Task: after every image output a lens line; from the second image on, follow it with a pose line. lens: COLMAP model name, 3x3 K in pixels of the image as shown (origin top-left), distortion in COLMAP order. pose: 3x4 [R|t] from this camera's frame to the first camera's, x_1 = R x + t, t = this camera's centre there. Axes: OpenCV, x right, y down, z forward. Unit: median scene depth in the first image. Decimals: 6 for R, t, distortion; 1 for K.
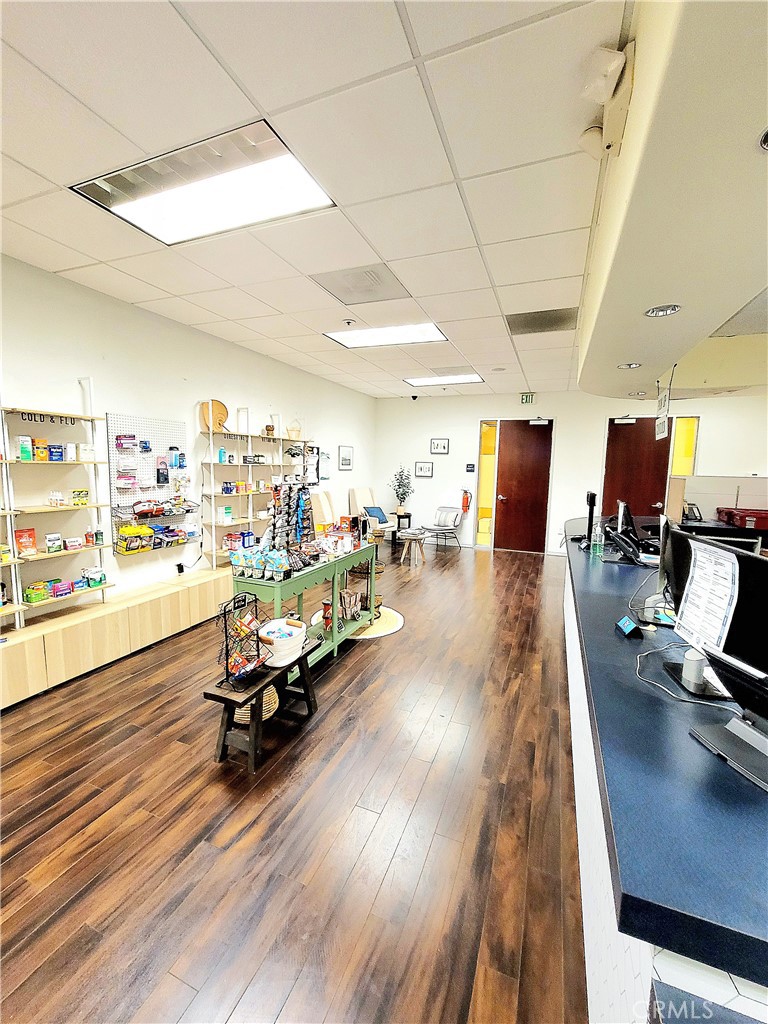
lens RADIAL K [[417.4, 0, 384.8], [0, 417.4, 508.3], [0, 0, 1]] dist [-0.006702, 0.002522]
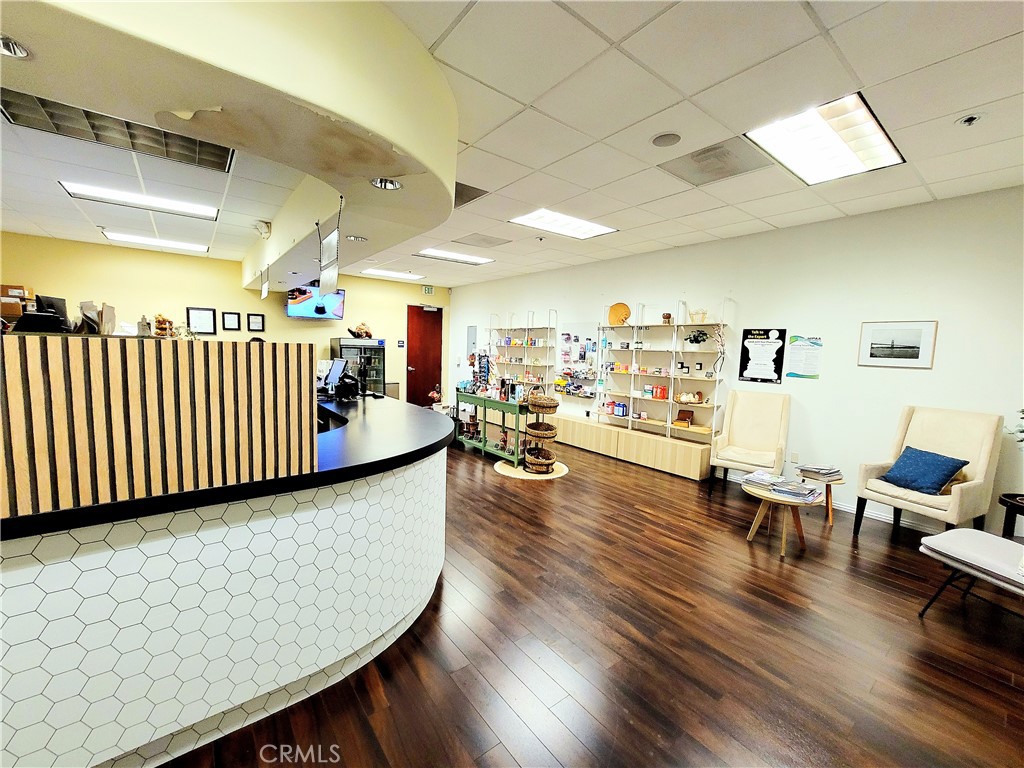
lens RADIAL K [[417.4, 0, 509.6], [0, 417.4, 383.0], [0, 0, 1]] dist [-0.006702, 0.002522]
pose [[-0.502592, 0.040625, -0.863569, 0.973906], [-0.132560, 0.983462, 0.123414, -0.121787], [0.854300, 0.176502, -0.488895, 1.410720]]
